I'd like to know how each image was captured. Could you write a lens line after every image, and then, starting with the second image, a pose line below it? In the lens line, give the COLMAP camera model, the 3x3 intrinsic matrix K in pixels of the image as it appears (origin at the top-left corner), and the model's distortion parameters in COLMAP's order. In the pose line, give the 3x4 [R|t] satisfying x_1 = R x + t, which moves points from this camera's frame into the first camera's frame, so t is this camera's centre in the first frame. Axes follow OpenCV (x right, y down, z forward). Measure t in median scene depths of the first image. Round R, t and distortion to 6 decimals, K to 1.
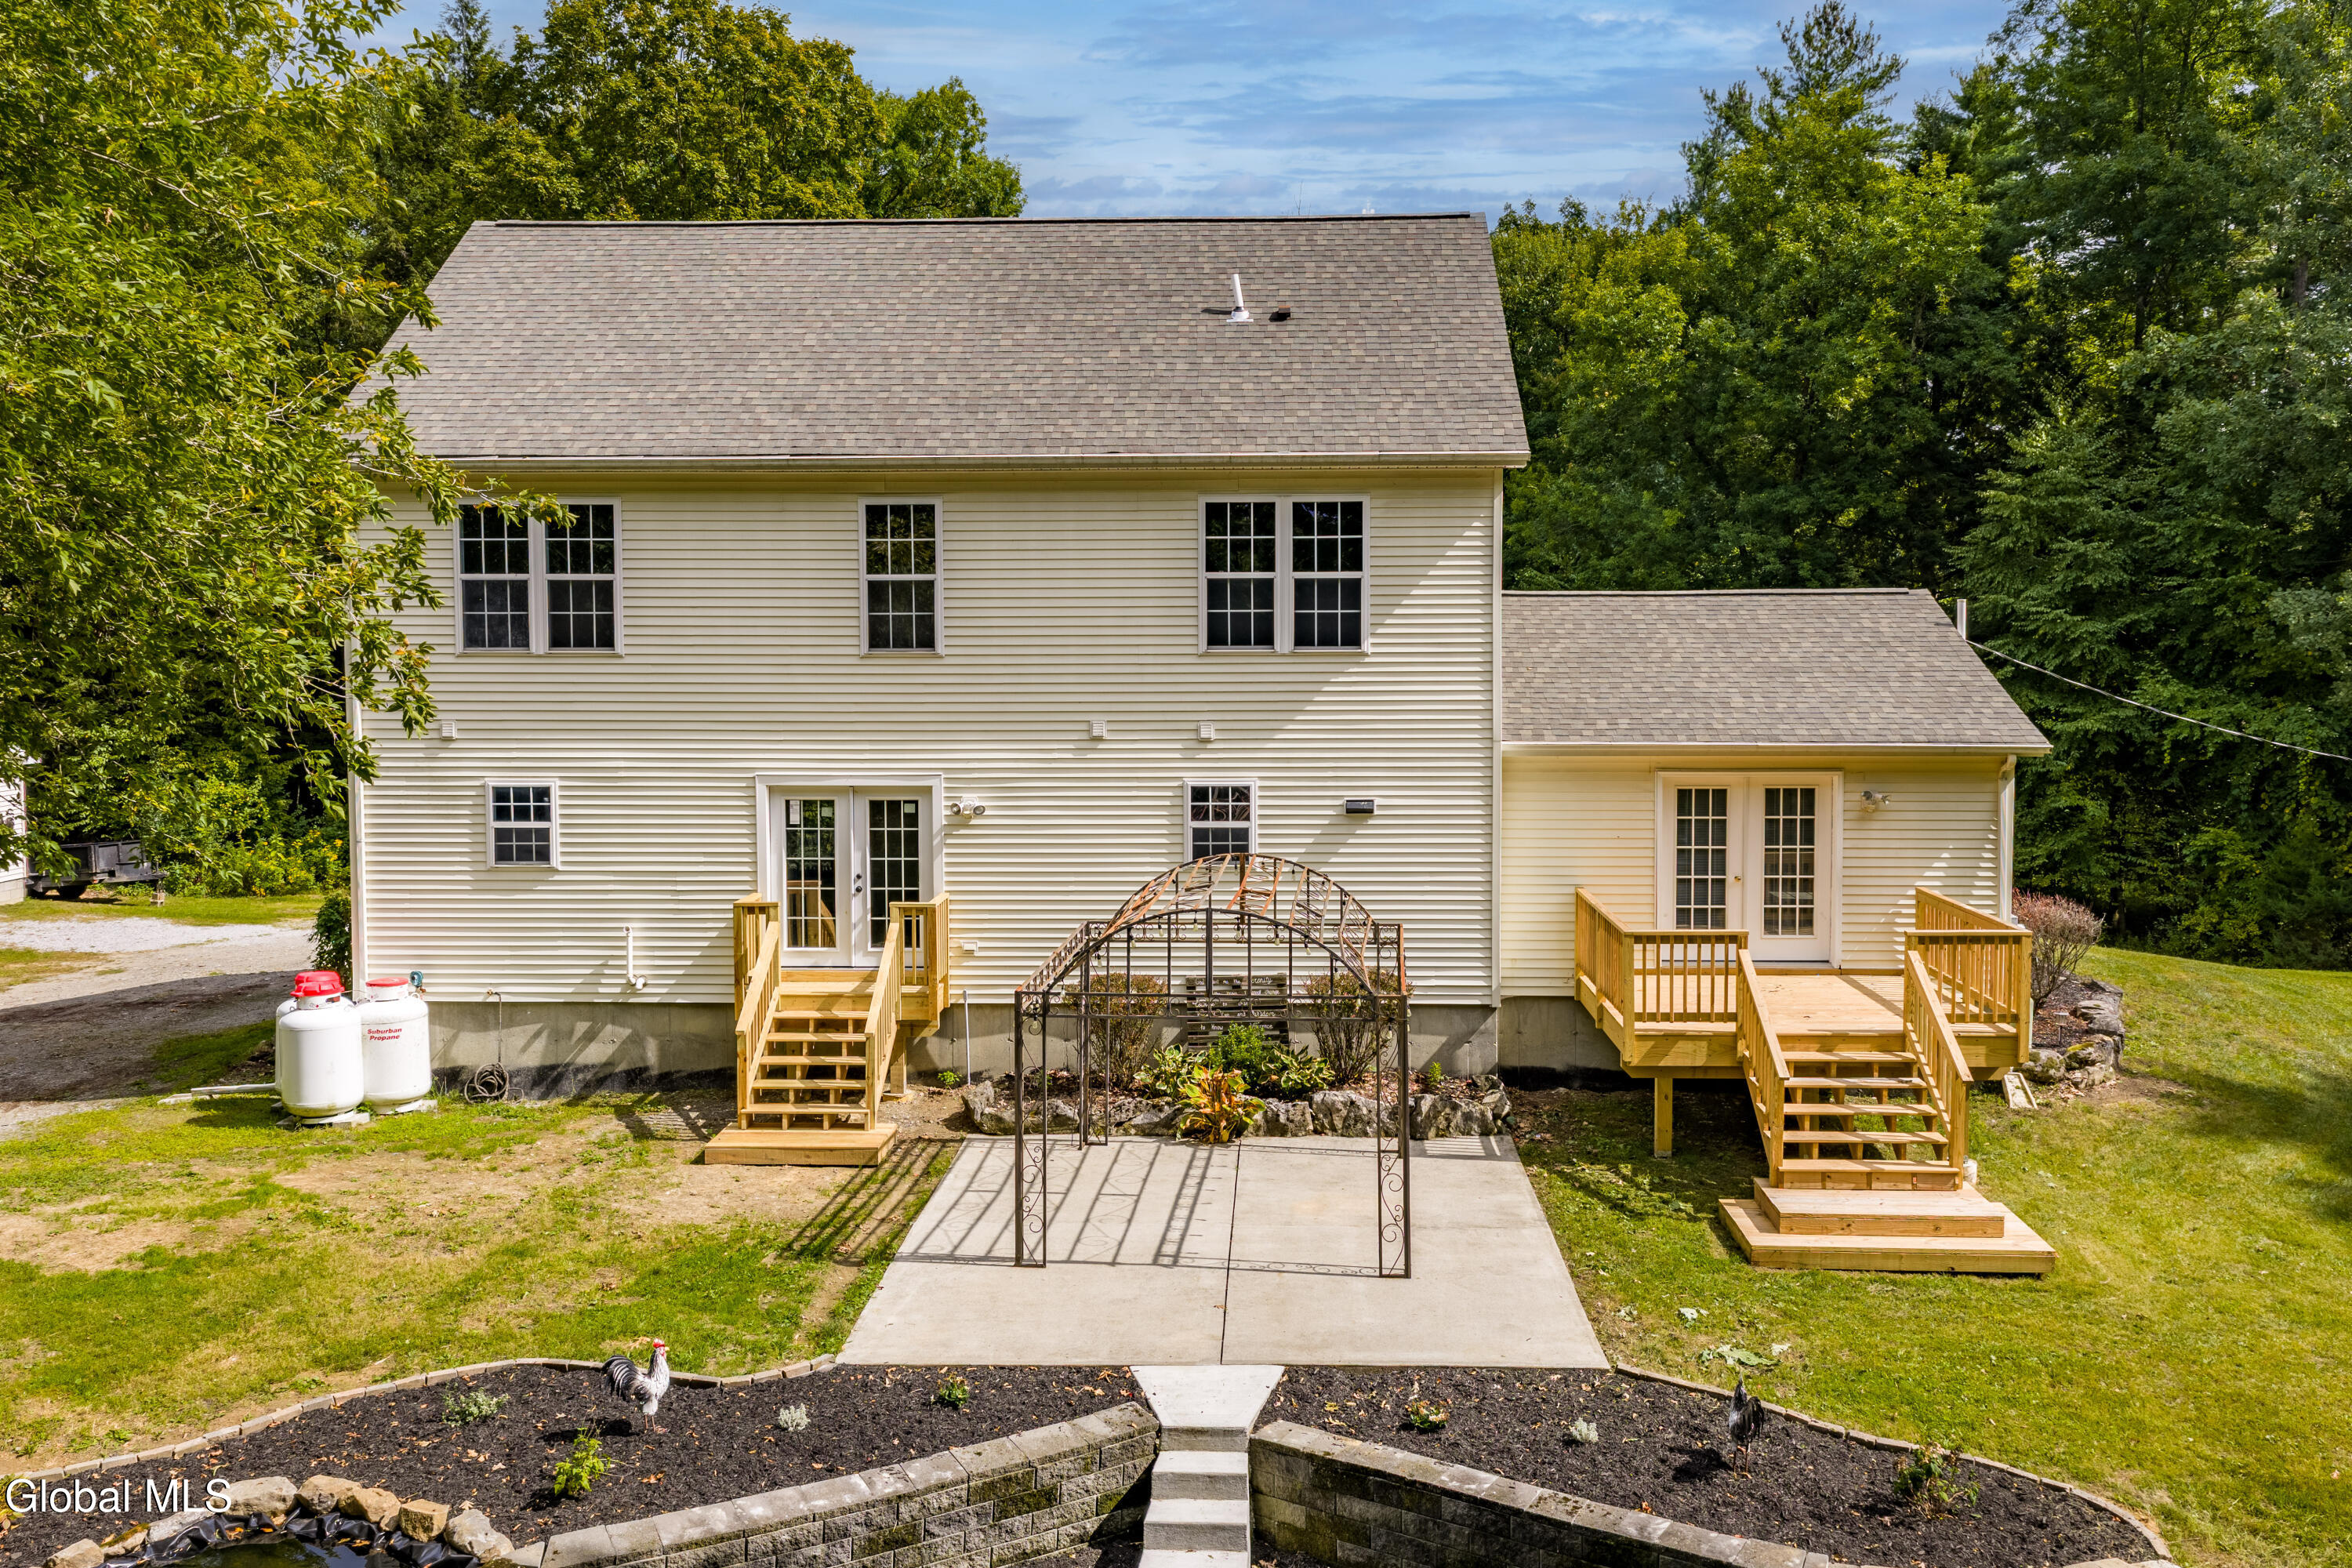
lens RADIAL K [[1937.6, 0, 1176.6], [0, 1937.6, 820.4], [0, 0, 1]] dist [0.028718, -0.058249]
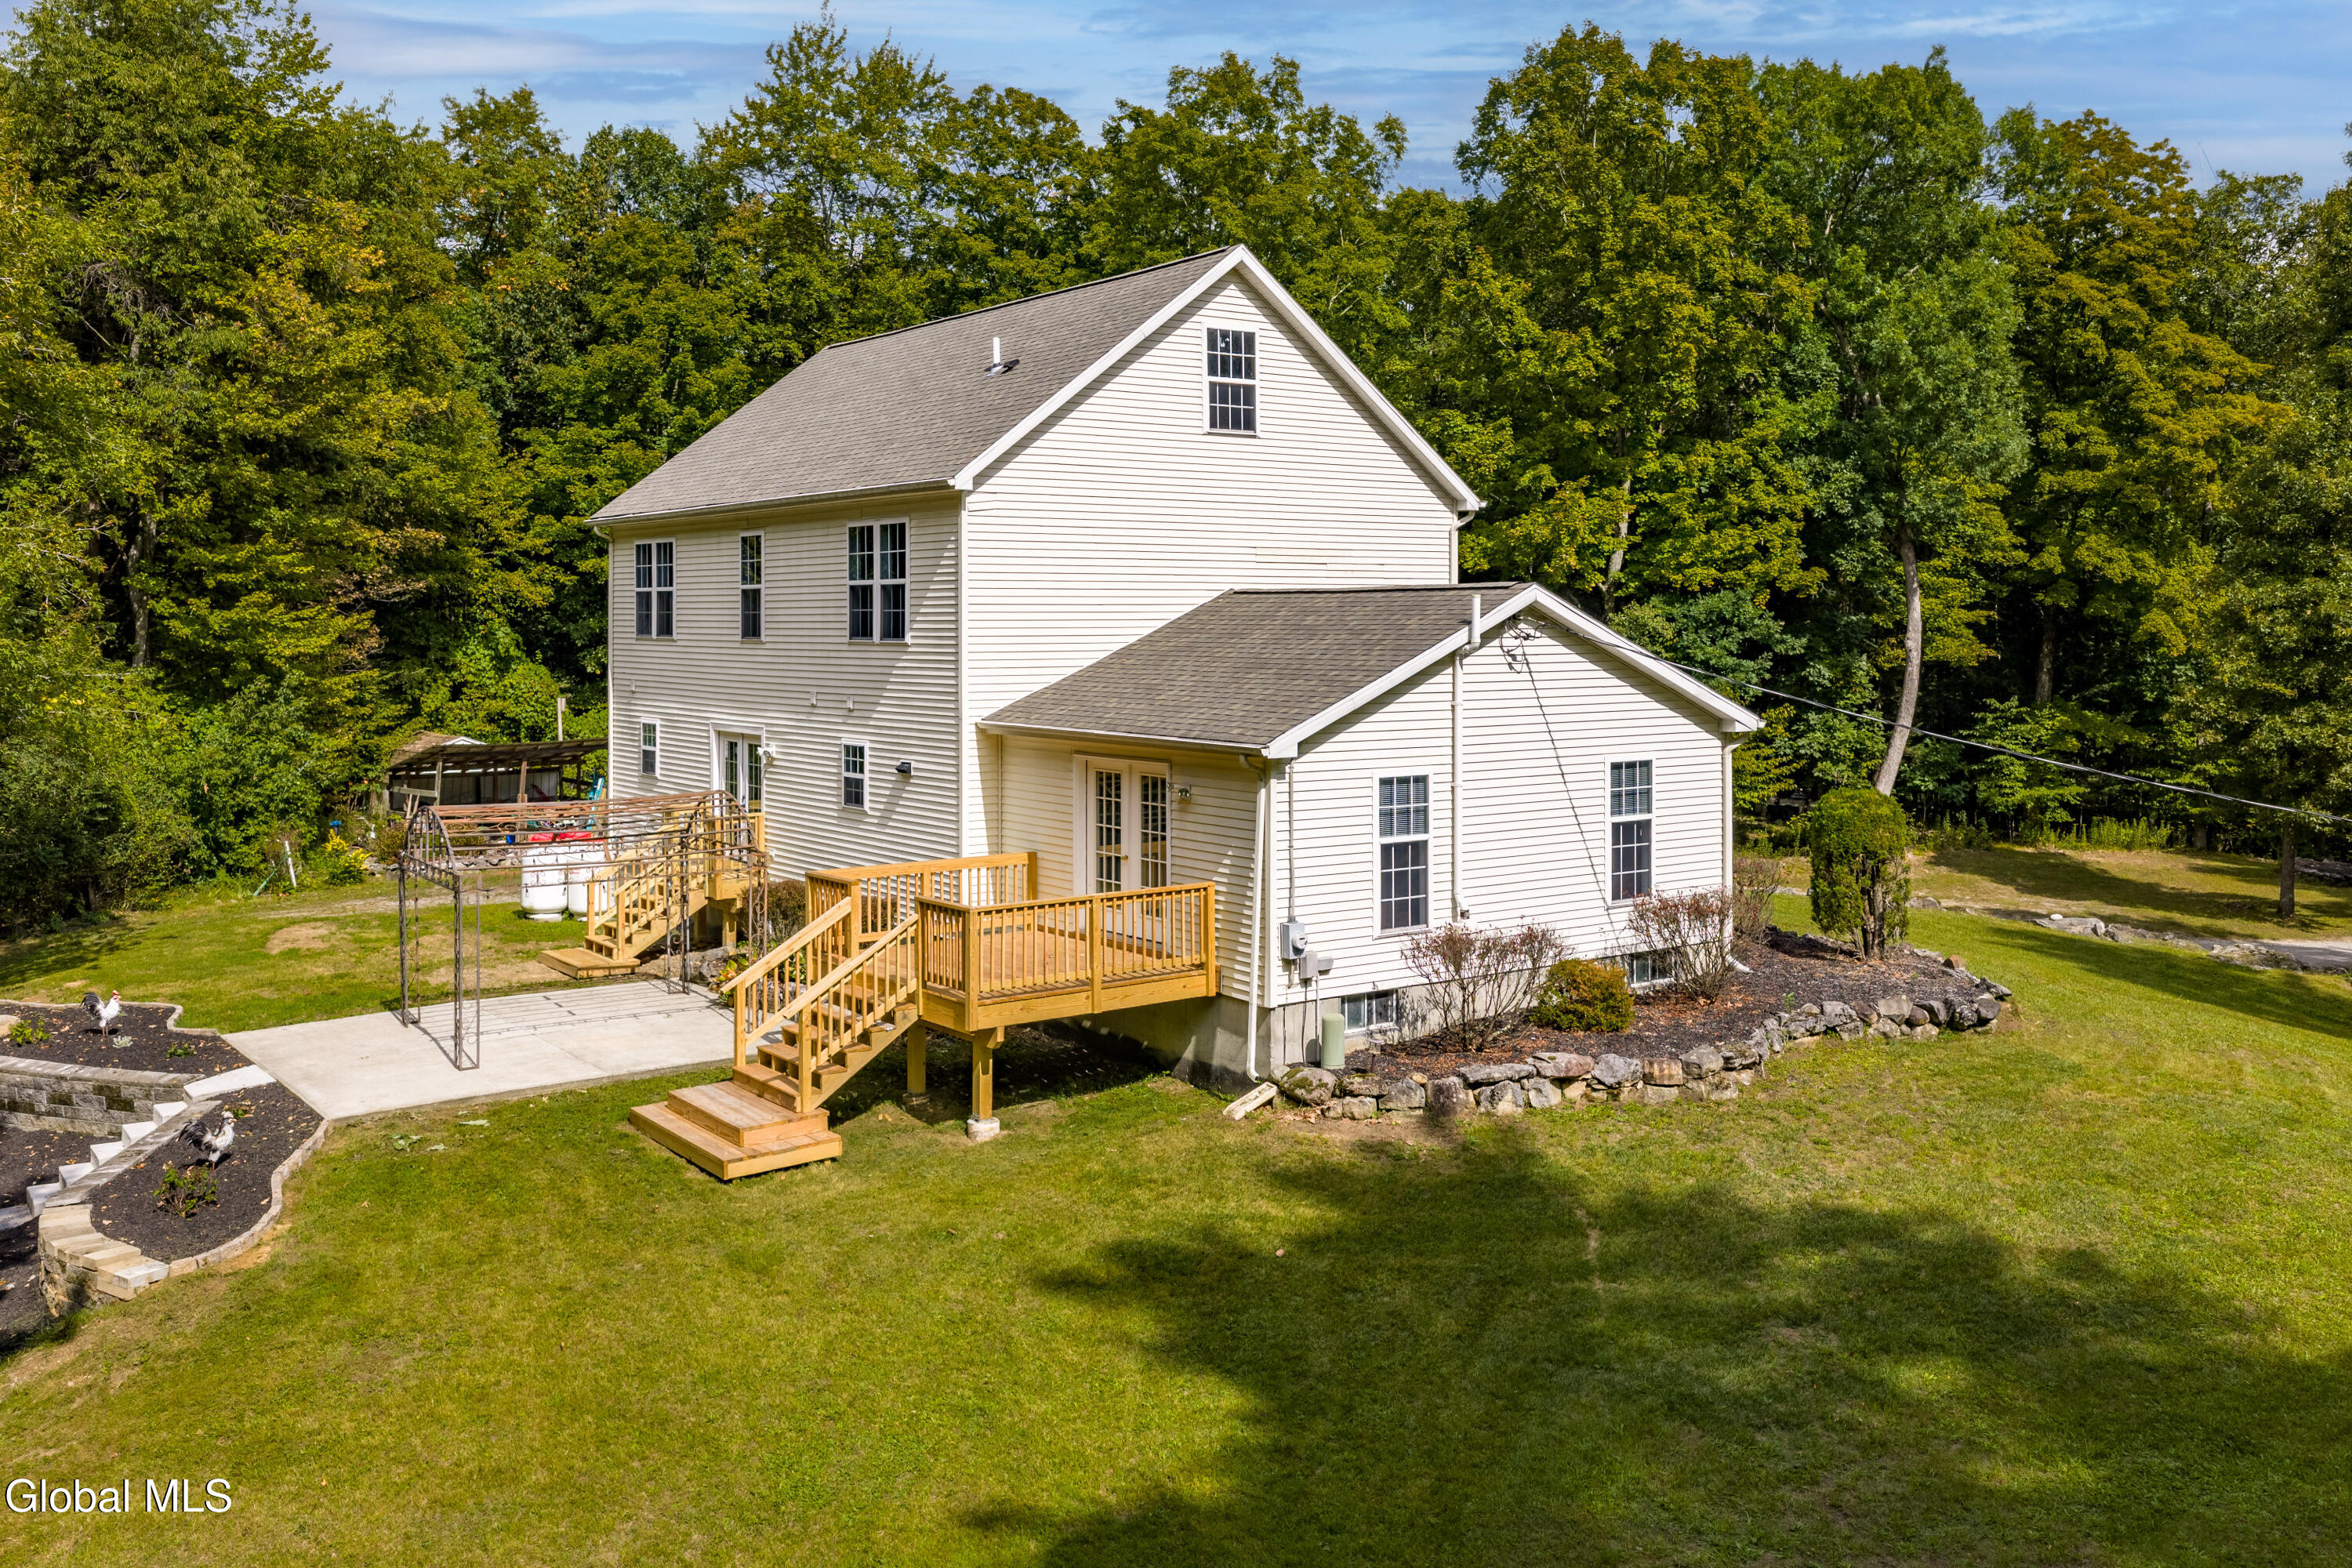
lens RADIAL K [[1937.6, 0, 1176.6], [0, 1937.6, 820.4], [0, 0, 1]] dist [0.028718, -0.058249]
pose [[0.608352, 0.082839, -0.789332, 1.186220], [-0.048786, 0.996560, 0.066987, -0.065332], [0.792167, -0.002243, 0.610301, 0.377309]]
